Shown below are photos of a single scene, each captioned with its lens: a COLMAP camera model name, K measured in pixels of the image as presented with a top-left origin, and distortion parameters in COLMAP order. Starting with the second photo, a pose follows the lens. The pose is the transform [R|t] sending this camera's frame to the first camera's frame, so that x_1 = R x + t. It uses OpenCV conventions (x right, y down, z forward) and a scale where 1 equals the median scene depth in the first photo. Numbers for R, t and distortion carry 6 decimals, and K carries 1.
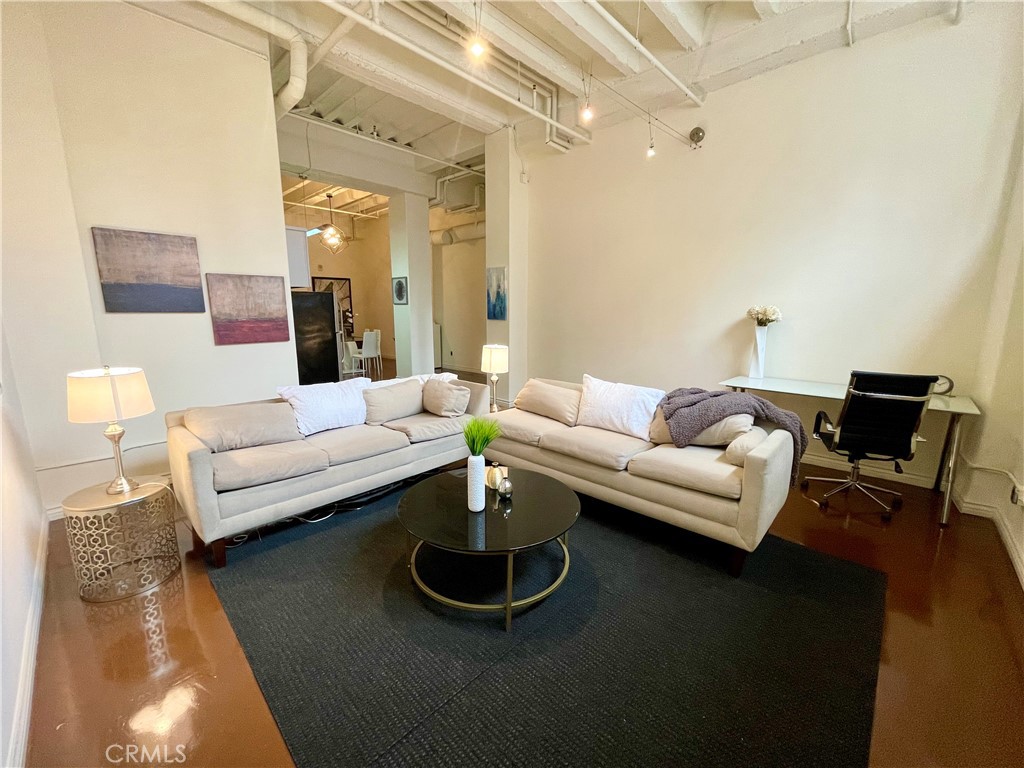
lens RADIAL K [[414.3, 0, 510.0], [0, 414.3, 387.4], [0, 0, 1]] dist [-0.000828, -0.000054]
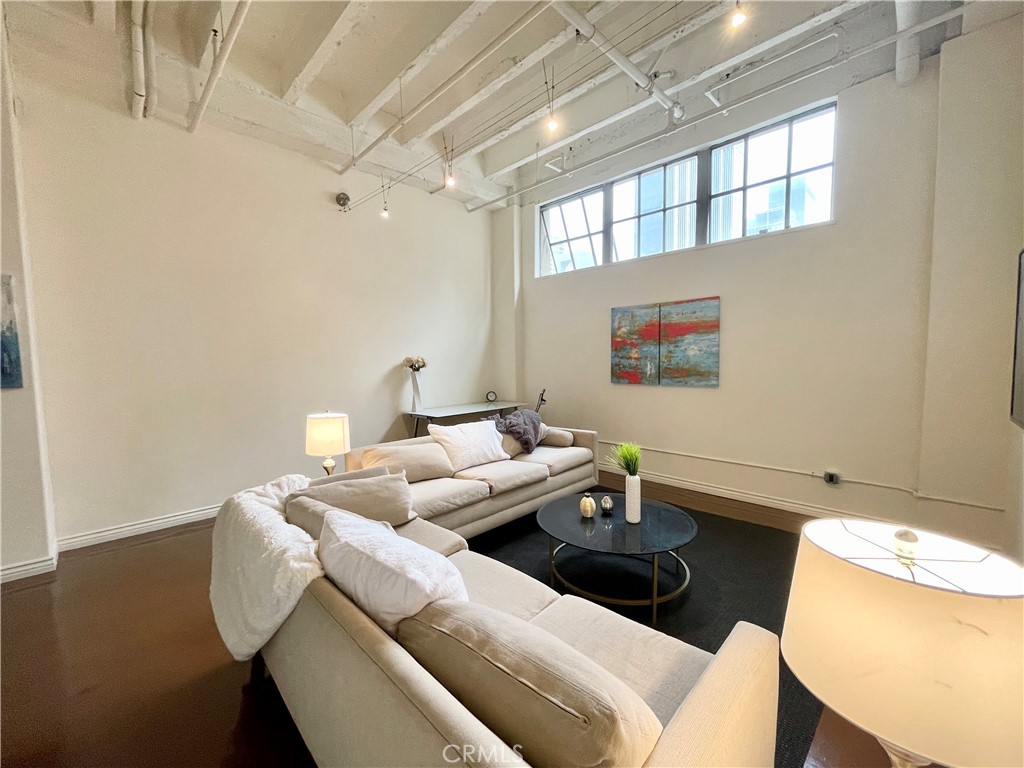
lens RADIAL K [[414.3, 0, 509.0], [0, 414.3, 380.8], [0, 0, 1]] dist [-0.000828, -0.000054]
pose [[0.035488, -0.070544, 0.996877, -0.872597], [0.189449, 0.979893, 0.062598, -0.177644], [-0.981249, 0.186636, 0.048139, 0.826307]]
